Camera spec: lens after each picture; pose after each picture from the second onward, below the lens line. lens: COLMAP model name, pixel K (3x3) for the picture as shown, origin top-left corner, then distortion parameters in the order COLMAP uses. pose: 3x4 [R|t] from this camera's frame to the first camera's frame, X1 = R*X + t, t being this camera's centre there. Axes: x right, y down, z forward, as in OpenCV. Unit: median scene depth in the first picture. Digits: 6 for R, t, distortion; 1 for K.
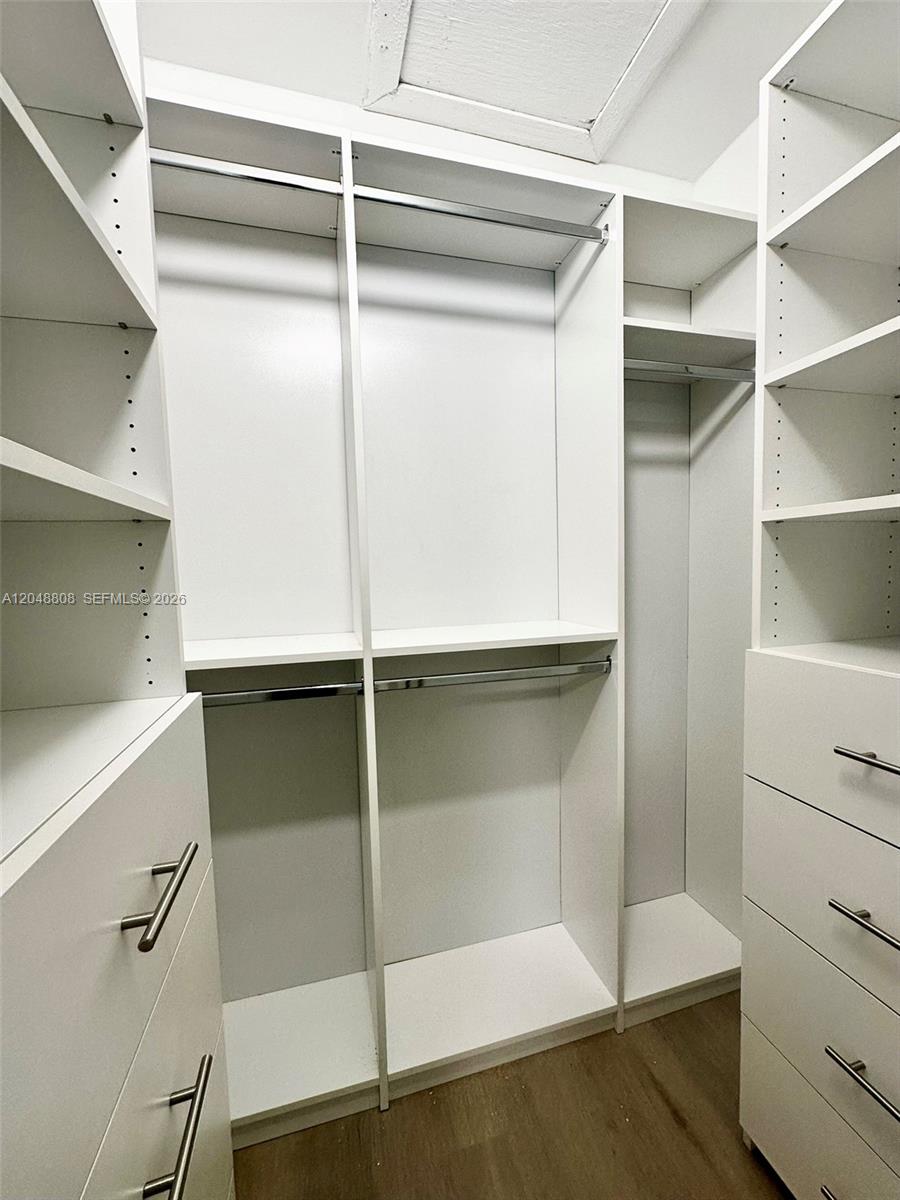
lens RADIAL K [[483.6, 0, 450.0], [0, 483.6, 600.0], [0, 0, 1]] dist [-0.000241, 0.000509]
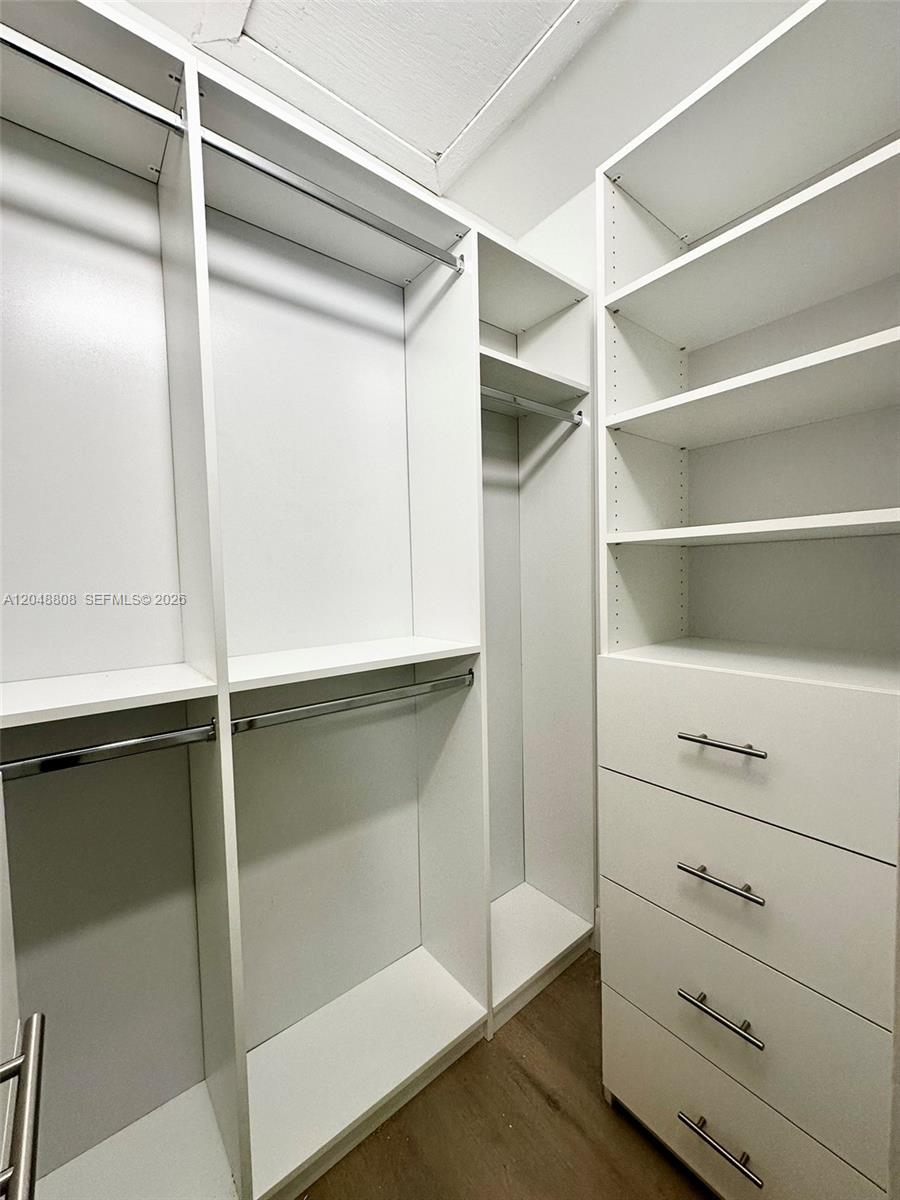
lens RADIAL K [[482.4, 0, 450.0], [0, 482.4, 600.0], [0, 0, 1]] dist [0.000058, -0.000039]
pose [[0.916231, -0.016717, 0.400301, -0.129776], [0.028445, 0.999322, -0.023373, -0.008792], [-0.399639, 0.032802, 0.916085, 0.081525]]
